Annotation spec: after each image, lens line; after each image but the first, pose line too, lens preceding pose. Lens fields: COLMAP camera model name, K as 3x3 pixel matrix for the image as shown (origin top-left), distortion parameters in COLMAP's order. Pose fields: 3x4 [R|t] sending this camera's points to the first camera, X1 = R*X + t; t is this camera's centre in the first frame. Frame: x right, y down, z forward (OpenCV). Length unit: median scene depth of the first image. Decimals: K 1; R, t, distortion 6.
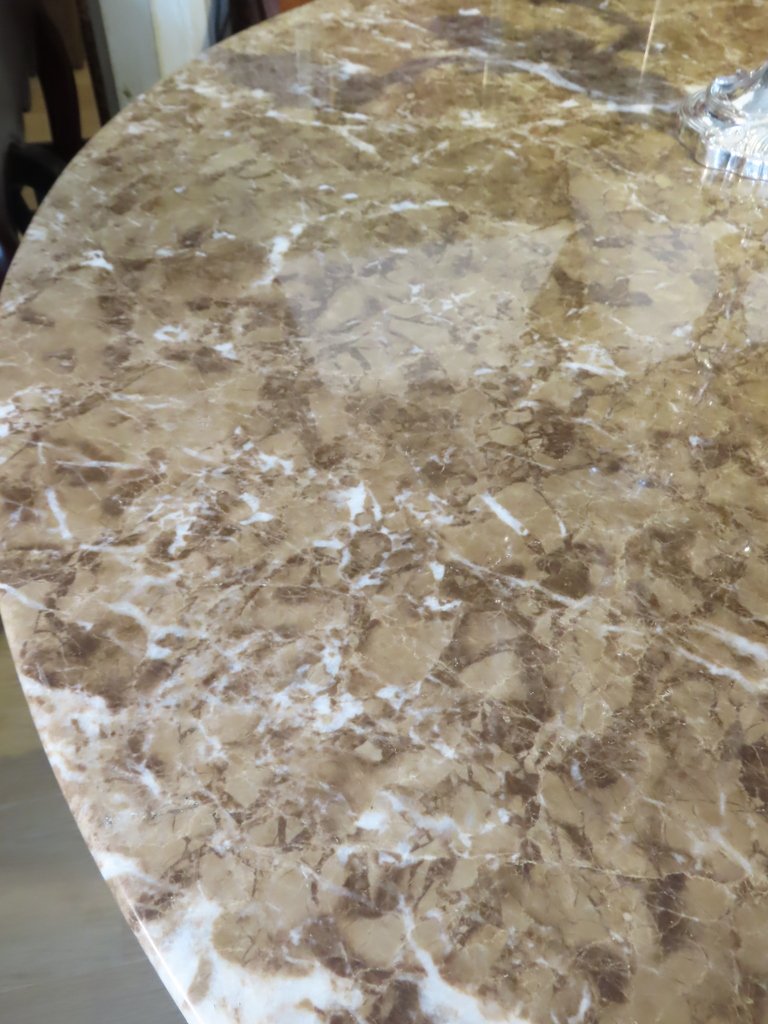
lens RADIAL K [[912.5, 0, 399.2], [0, 912.5, 516.0], [0, 0, 1]] dist [0.008249, 0.009785]
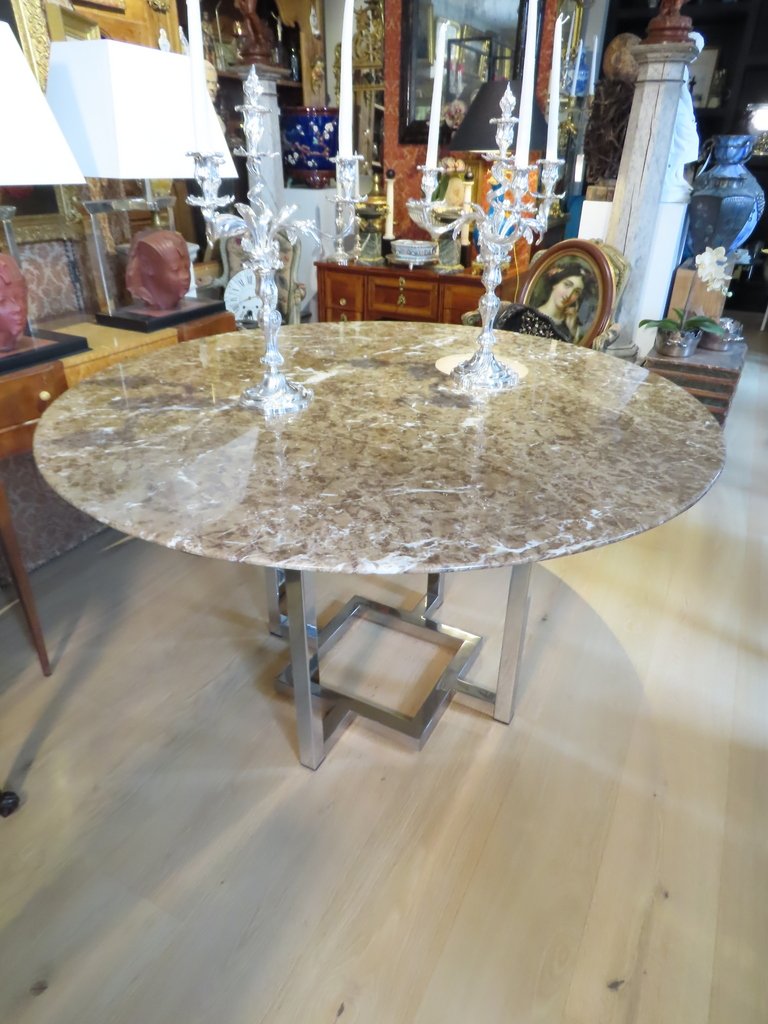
lens RADIAL K [[653.7, 0, 380.9], [0, 653.7, 515.1], [0, 0, 1]] dist [0.003138, 0.001619]
pose [[0.652593, -0.386497, 0.651722, -1.690926], [0.543726, 0.837916, -0.047536, 0.345207], [-0.527716, 0.385380, 0.756966, -1.225122]]
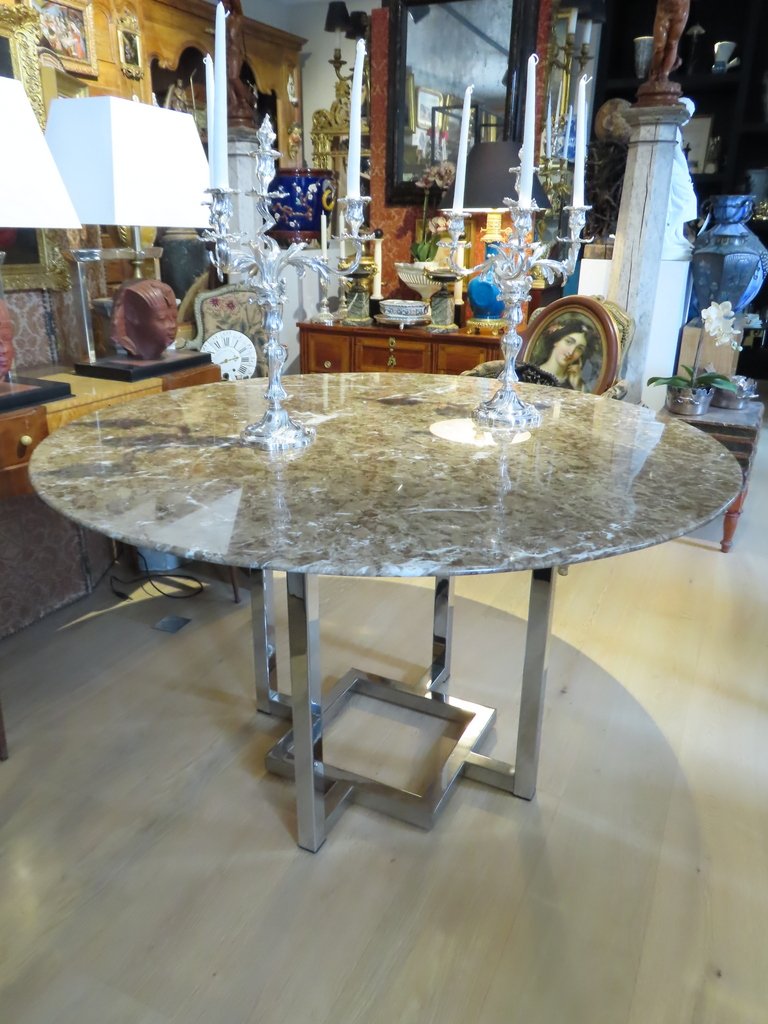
lens RADIAL K [[767.7, 0, 379.9], [0, 767.7, 514.9], [0, 0, 1]] dist [0.010373, -0.000699]
pose [[0.629640, -0.294184, 0.719033, -2.235881], [0.555978, 0.817077, -0.152558, 0.613168], [-0.542625, 0.495823, 0.678024, -1.291368]]
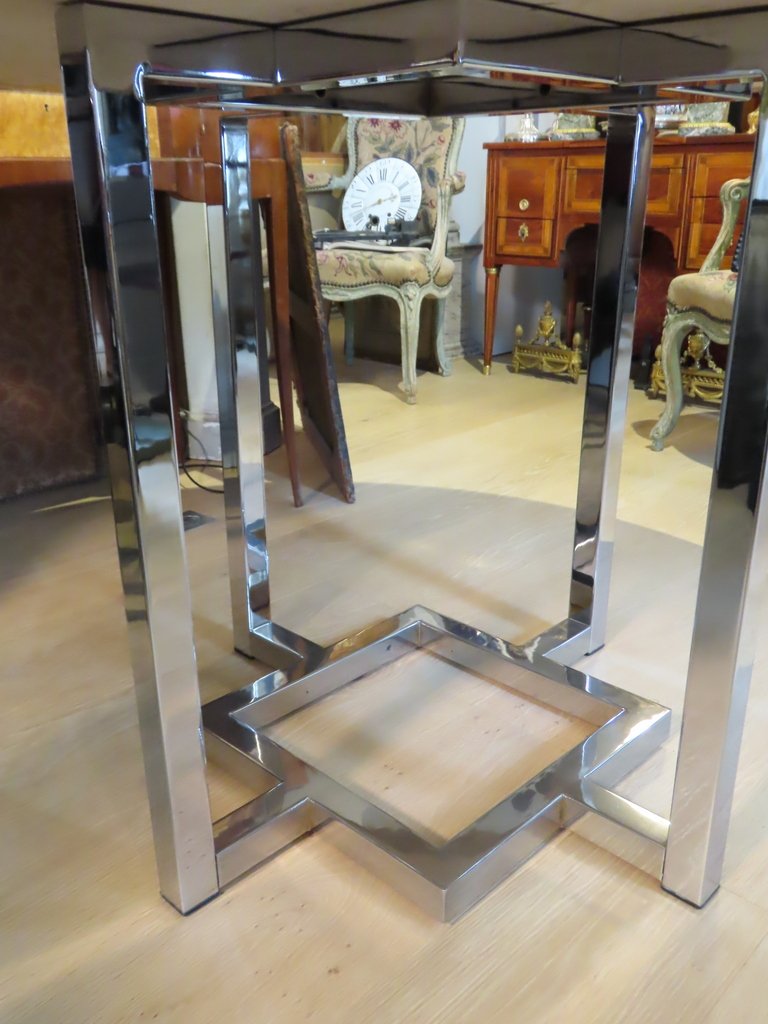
lens RADIAL K [[912.5, 0, 383.5], [0, 912.5, 515.8], [0, 0, 1]] dist [0.008249, 0.009785]
pose [[0.838489, -0.218067, 0.499382, -0.309757], [0.406263, 0.860927, -0.306193, 1.406650], [-0.363161, 0.459620, 0.810471, 0.269563]]
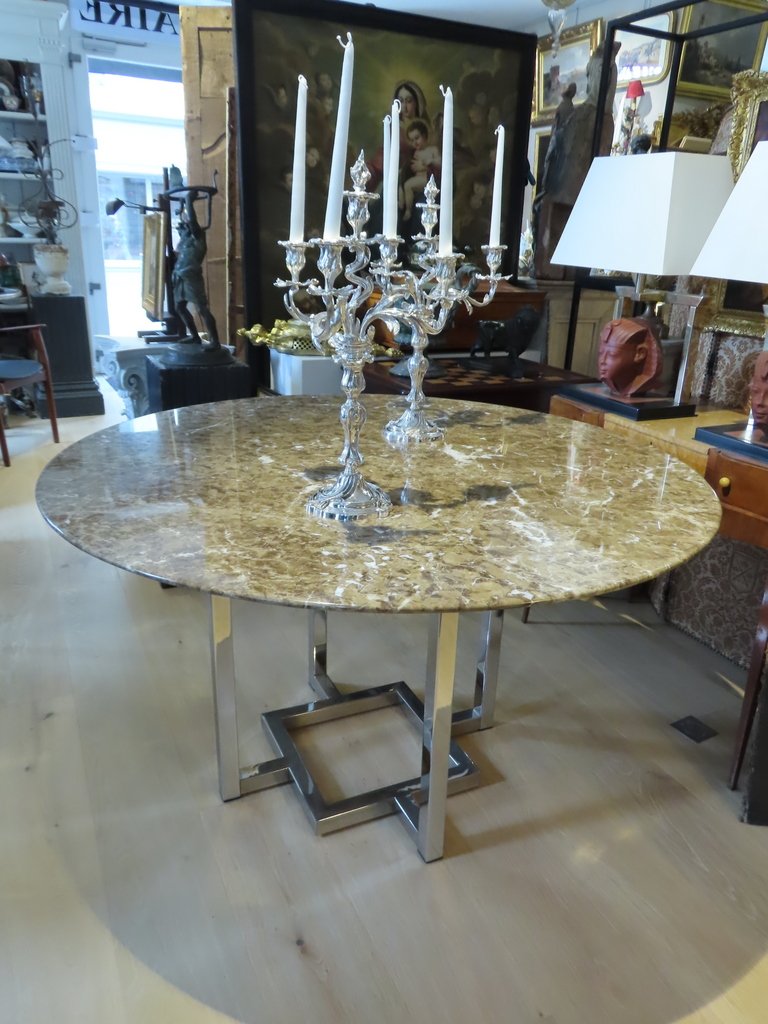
lens RADIAL K [[767.7, 0, 405.8], [0, 767.7, 514.3], [0, 0, 1]] dist [0.010373, -0.000699]
pose [[0.235073, 0.319902, -0.917825, 6.173939], [-0.709913, 0.701495, 0.062679, -0.701922], [0.663901, 0.636842, 0.392005, 0.061824]]
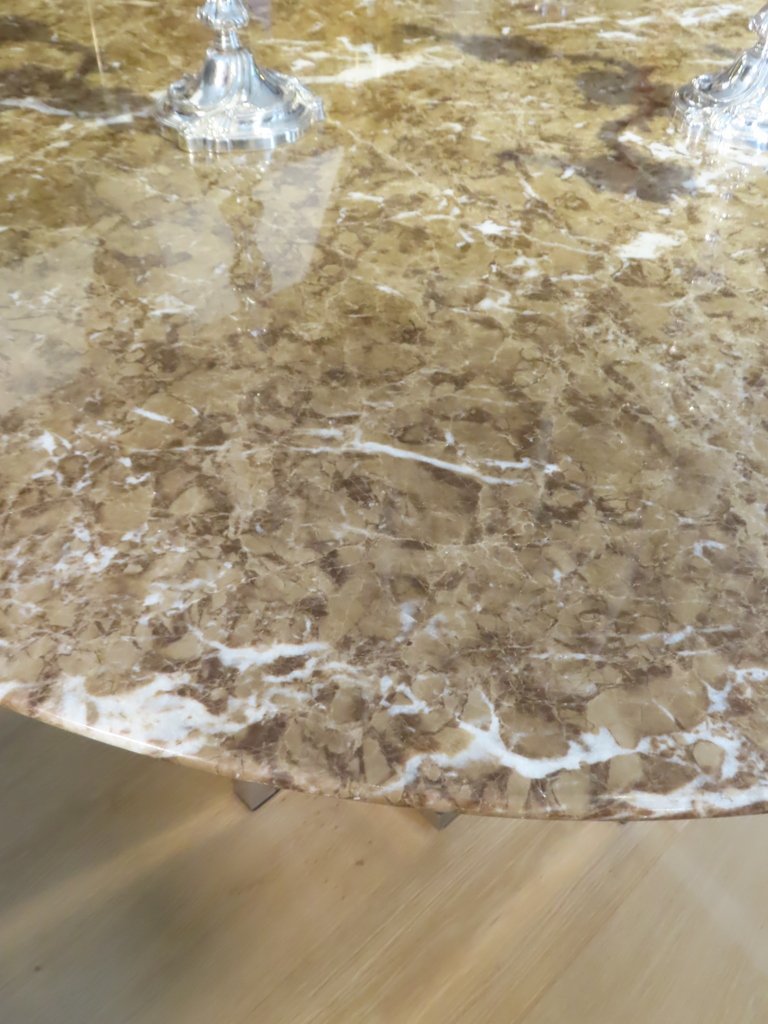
lens RADIAL K [[912.5, 0, 385.5], [0, 912.5, 504.7], [0, 0, 1]] dist [0.008249, 0.009785]
pose [[0.855099, -0.364837, 0.368374, -0.173028], [0.365760, 0.928064, 0.070123, 0.180959], [-0.367458, 0.074774, 0.927029, -0.522024]]
